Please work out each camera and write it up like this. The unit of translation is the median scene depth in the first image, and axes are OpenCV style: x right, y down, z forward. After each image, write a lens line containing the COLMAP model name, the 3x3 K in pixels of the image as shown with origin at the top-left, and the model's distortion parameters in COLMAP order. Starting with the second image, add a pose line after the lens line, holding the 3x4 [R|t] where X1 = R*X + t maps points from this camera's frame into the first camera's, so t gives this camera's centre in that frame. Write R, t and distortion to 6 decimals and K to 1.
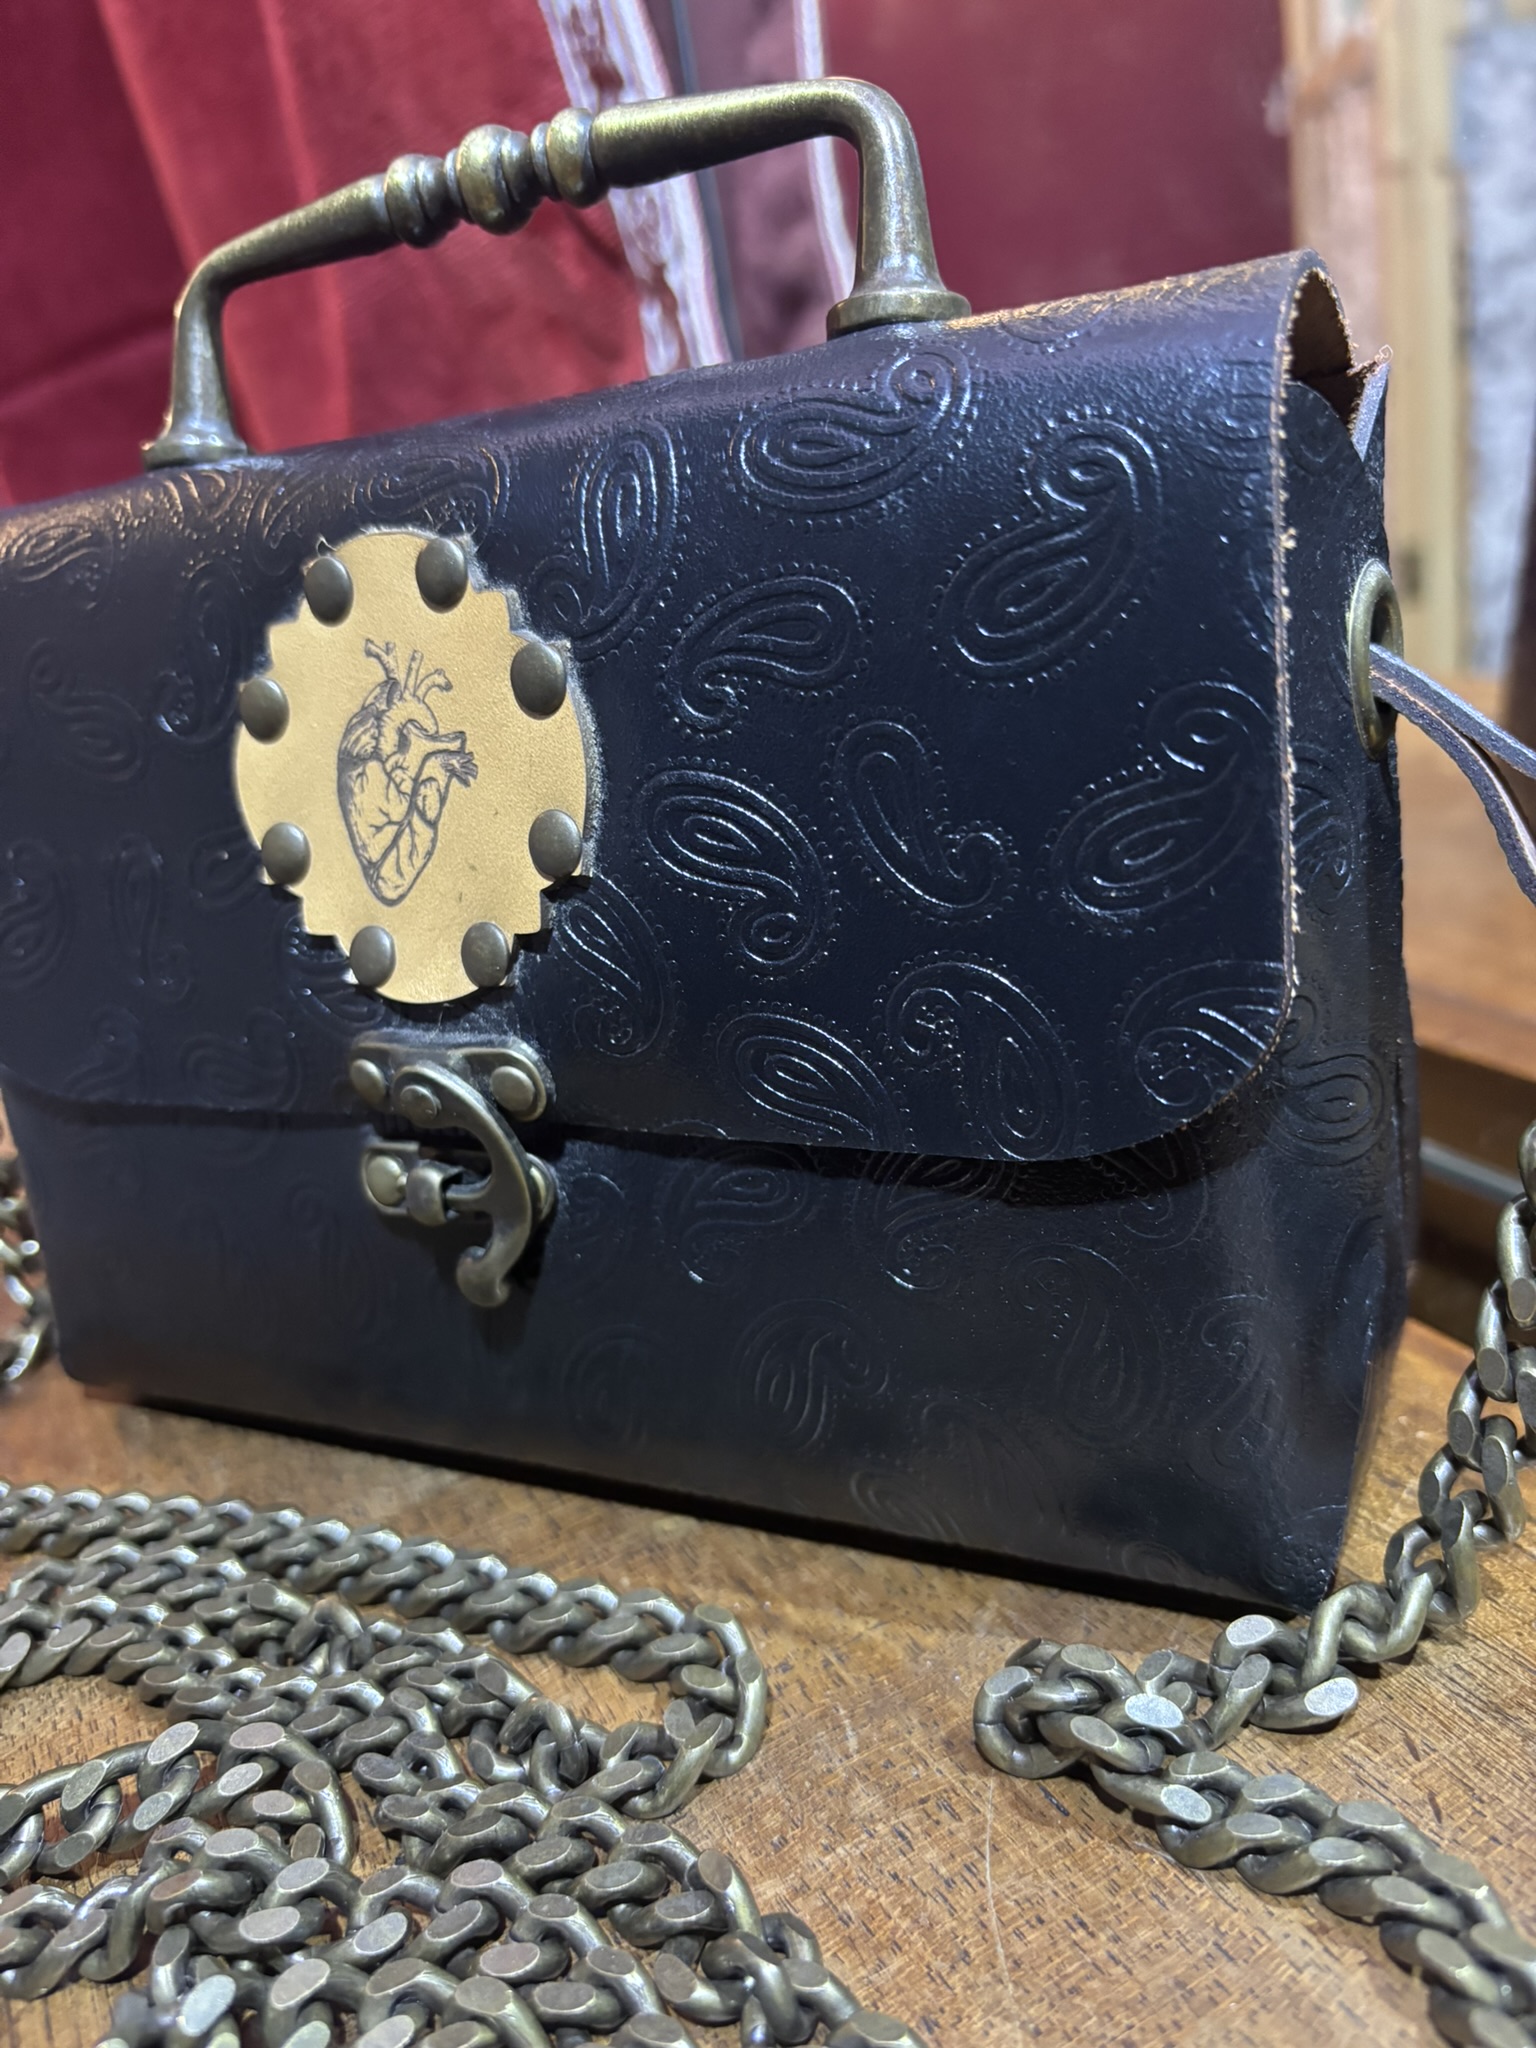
lens RADIAL K [[1589.0, 0, 769.7], [0, 1589.0, 1027.6], [0, 0, 1]] dist [0.023673, -0.070563]
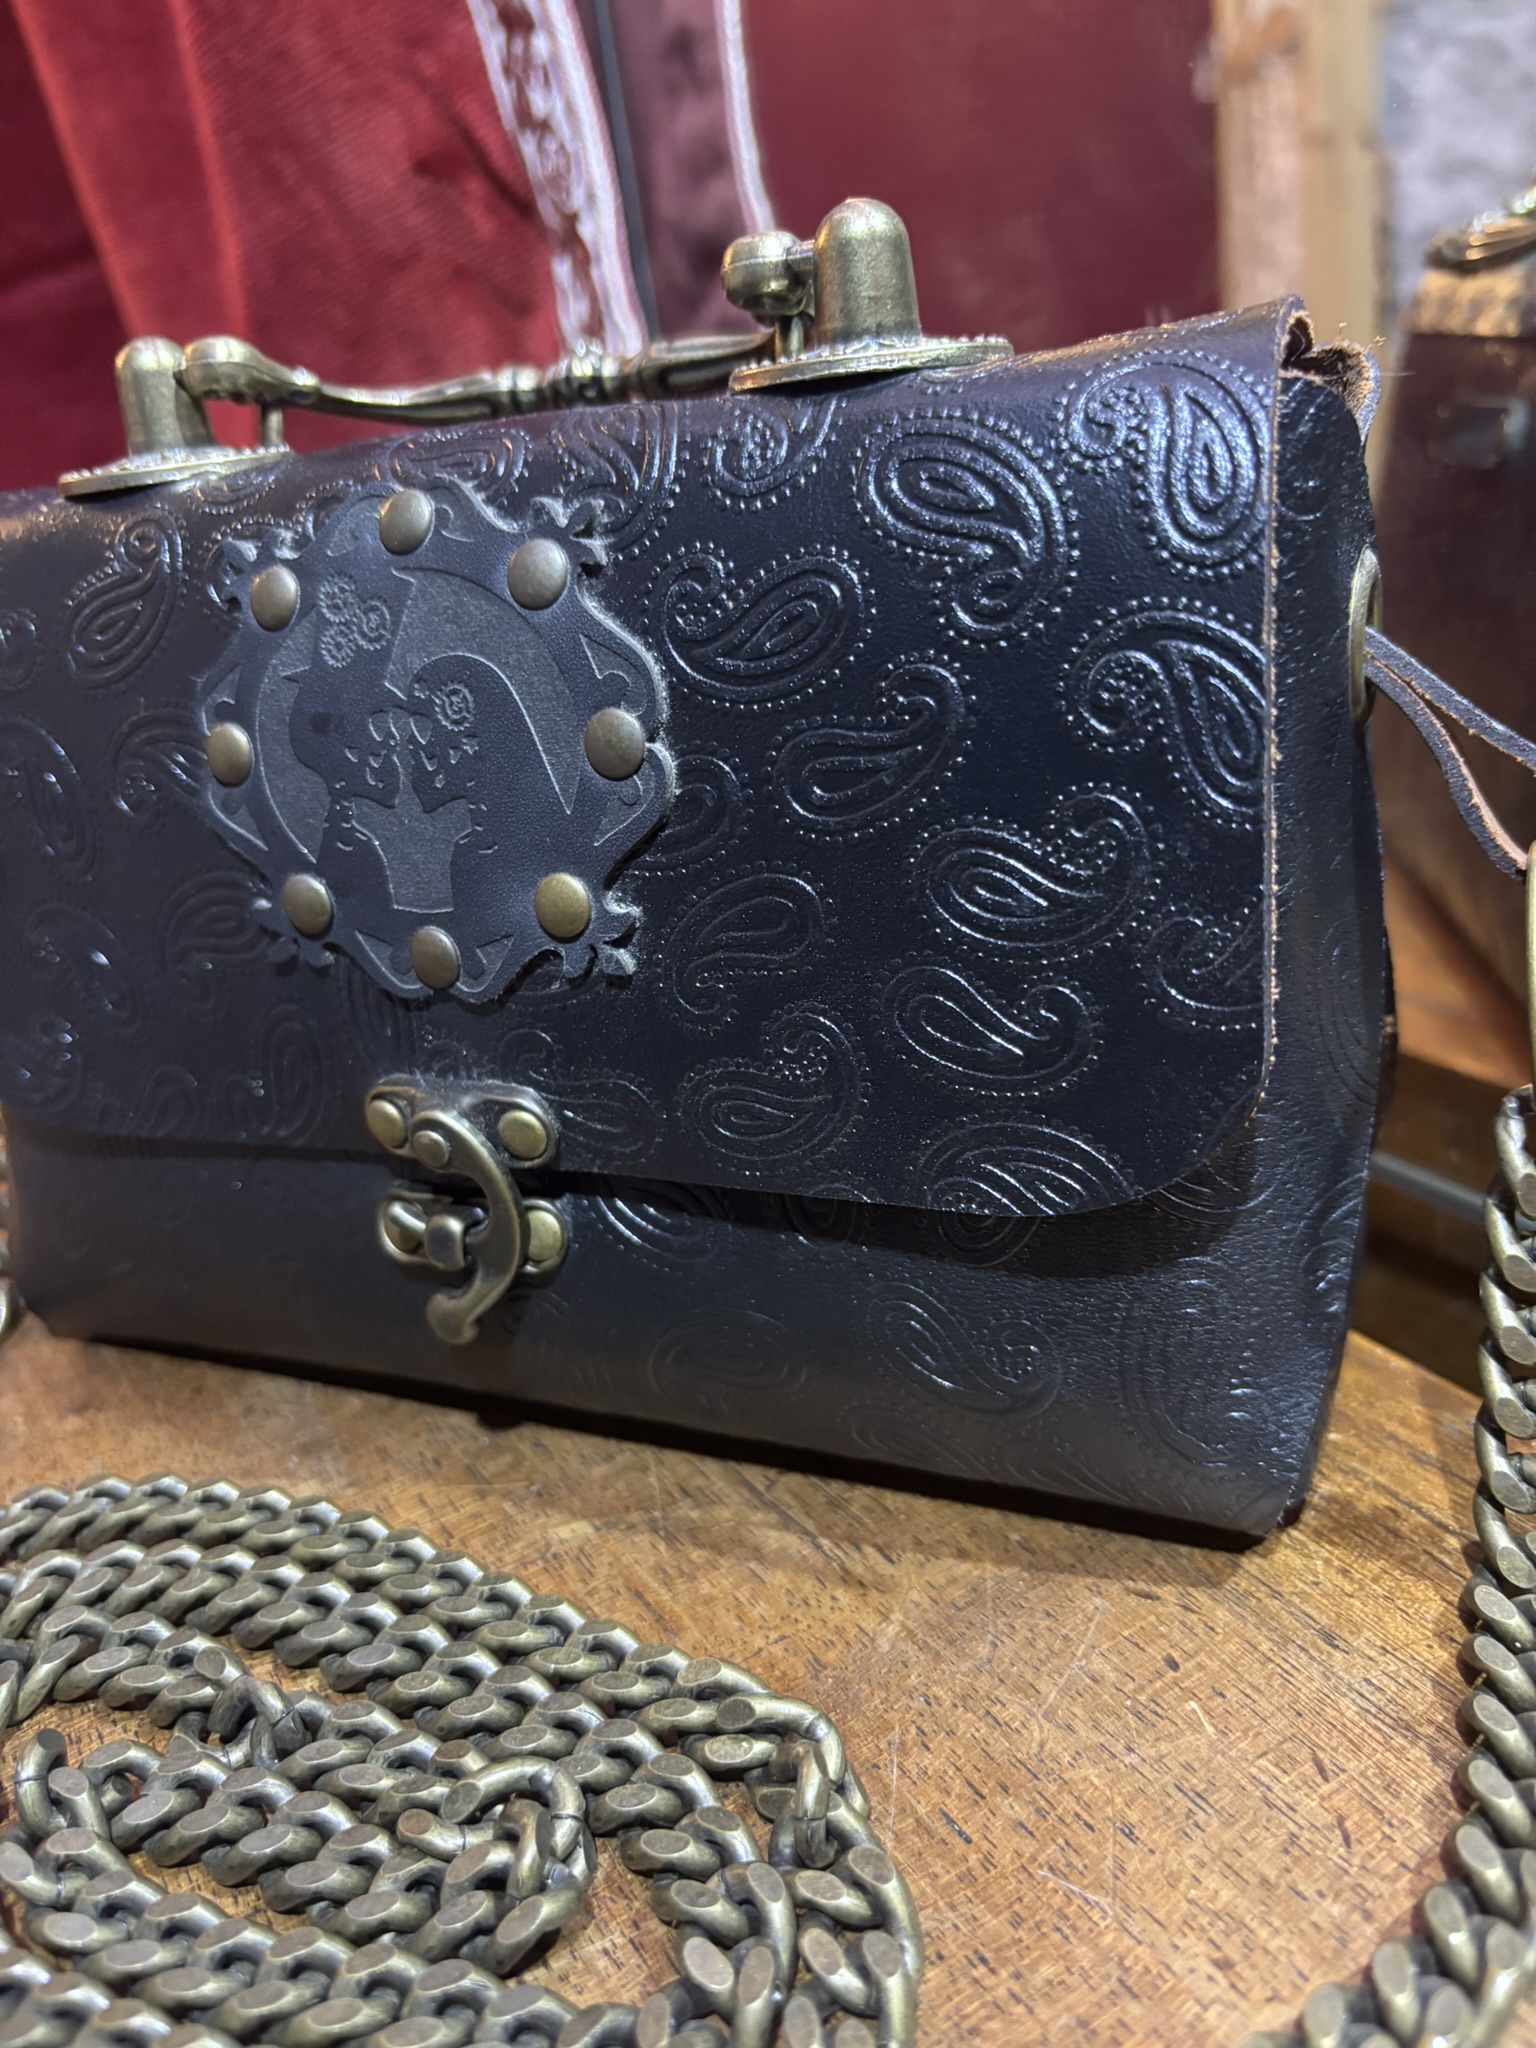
lens RADIAL K [[1592.1, 0, 767.0], [0, 1592.1, 1020.2], [0, 0, 1]] dist [0.028839, -0.070763]
pose [[0.998849, 0.005848, 0.047616, 0.013439], [-0.006693, 0.999823, 0.017599, -0.019430], [-0.047505, -0.017897, 0.998711, 0.040514]]
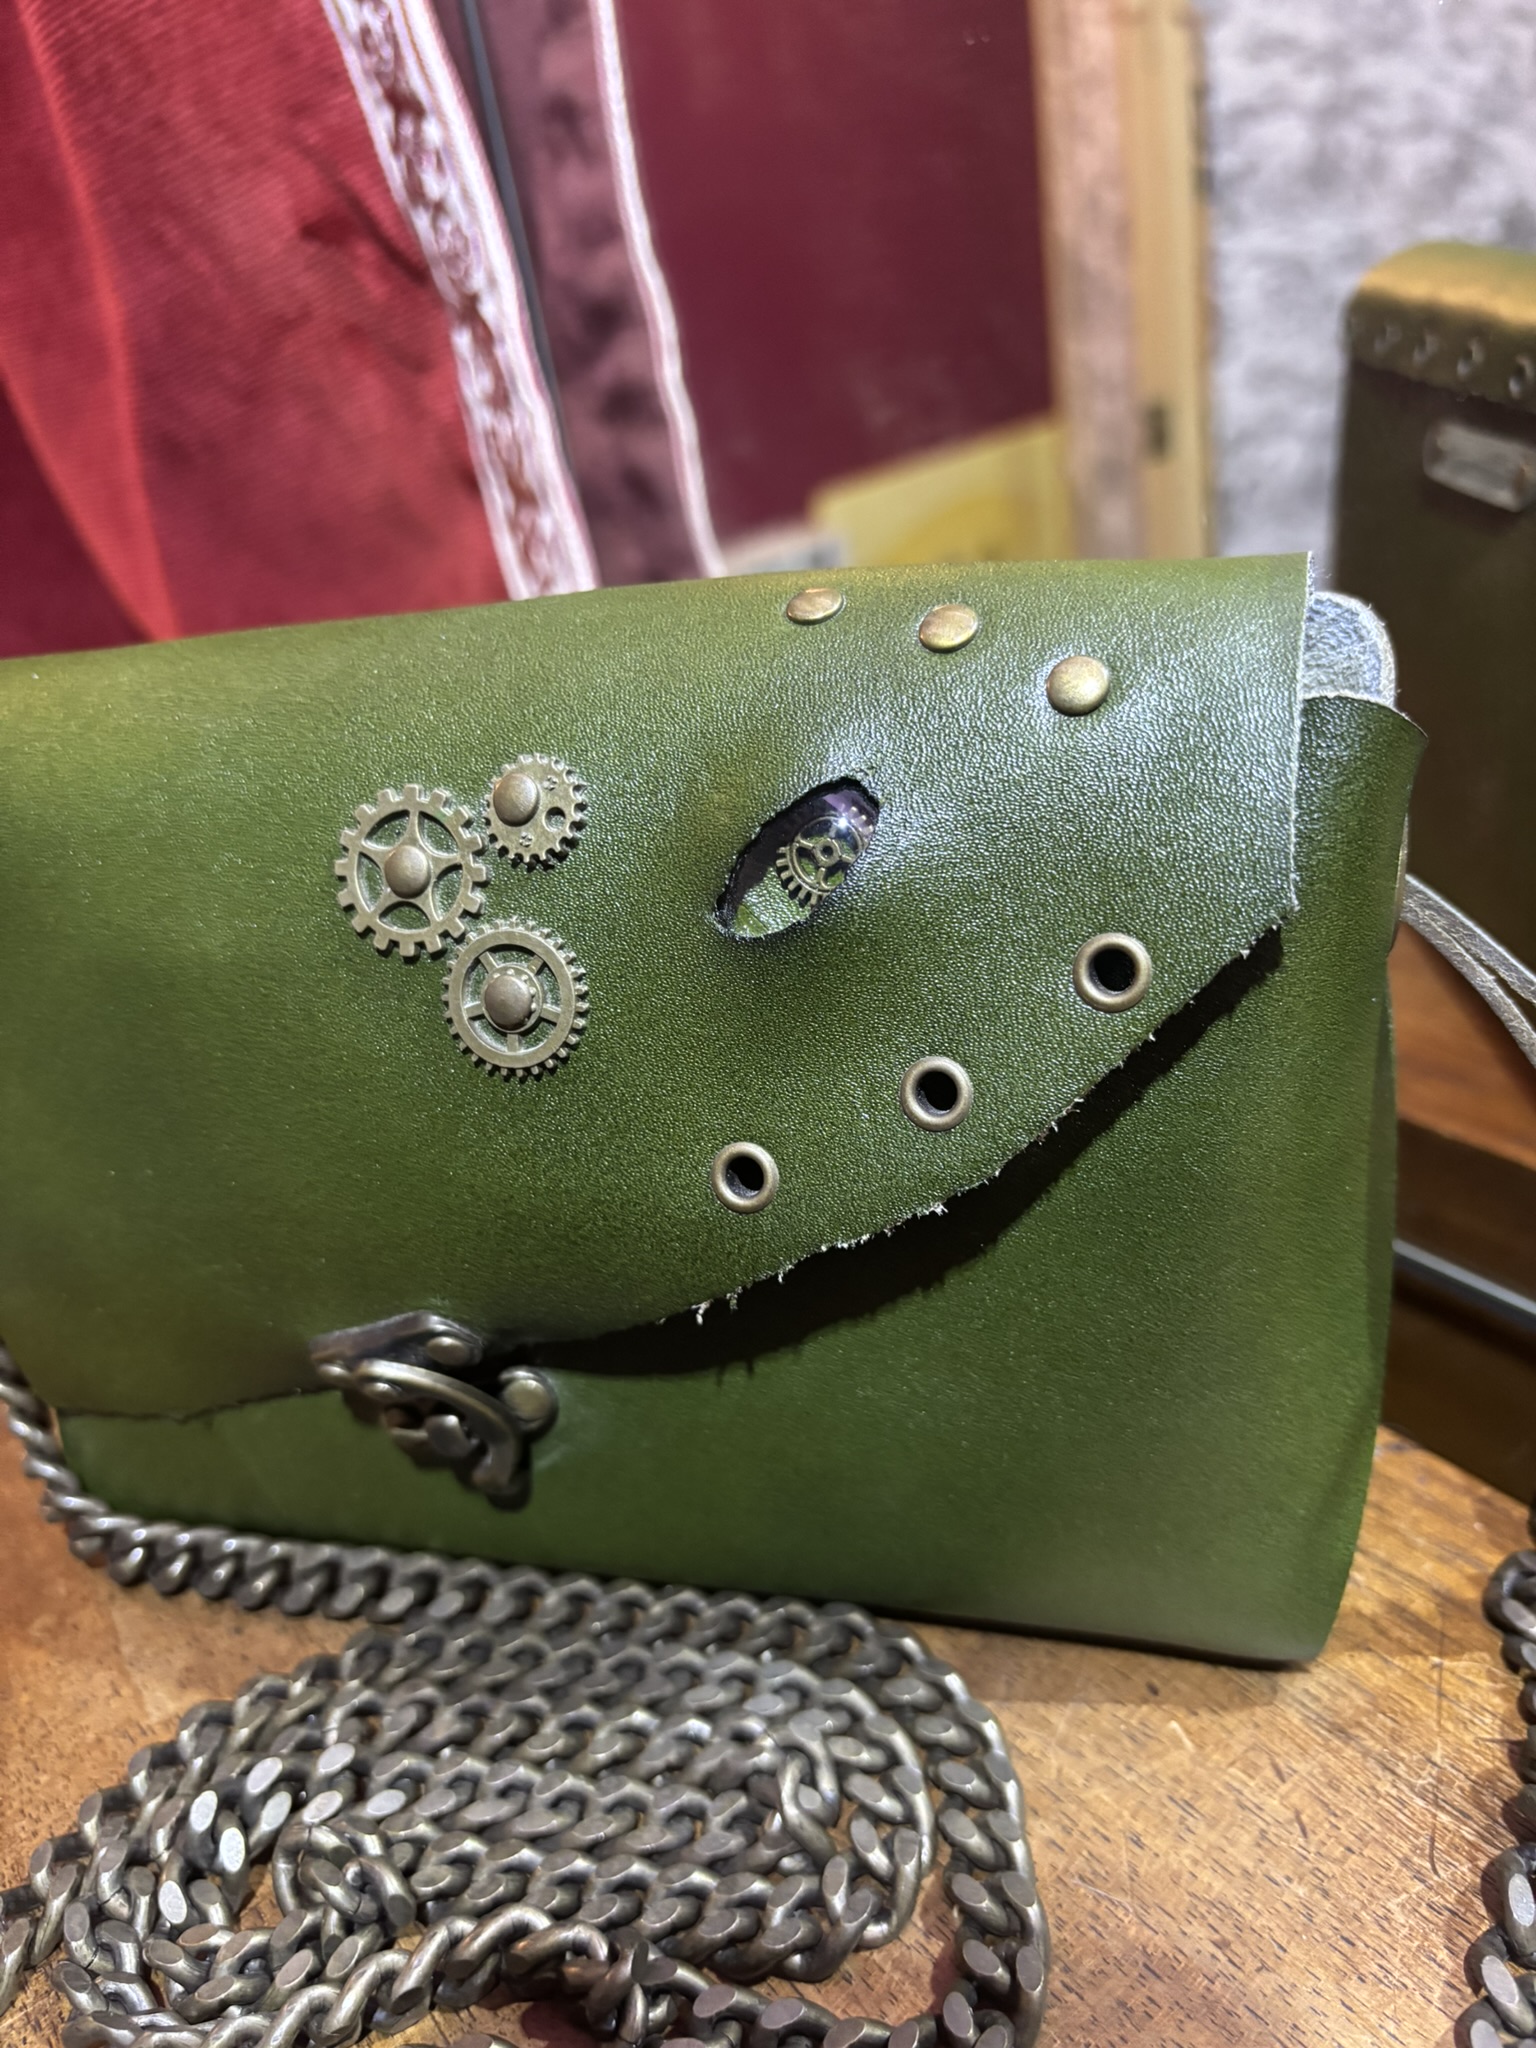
lens RADIAL K [[1584.5, 0, 780.8], [0, 1584.5, 1032.3], [0, 0, 1]] dist [0.017287, -0.048436]
pose [[0.987348, -0.068608, 0.142958, -0.110134], [0.053358, 0.992728, 0.107905, -0.254856], [-0.149321, -0.098912, 0.983829, -0.102581]]
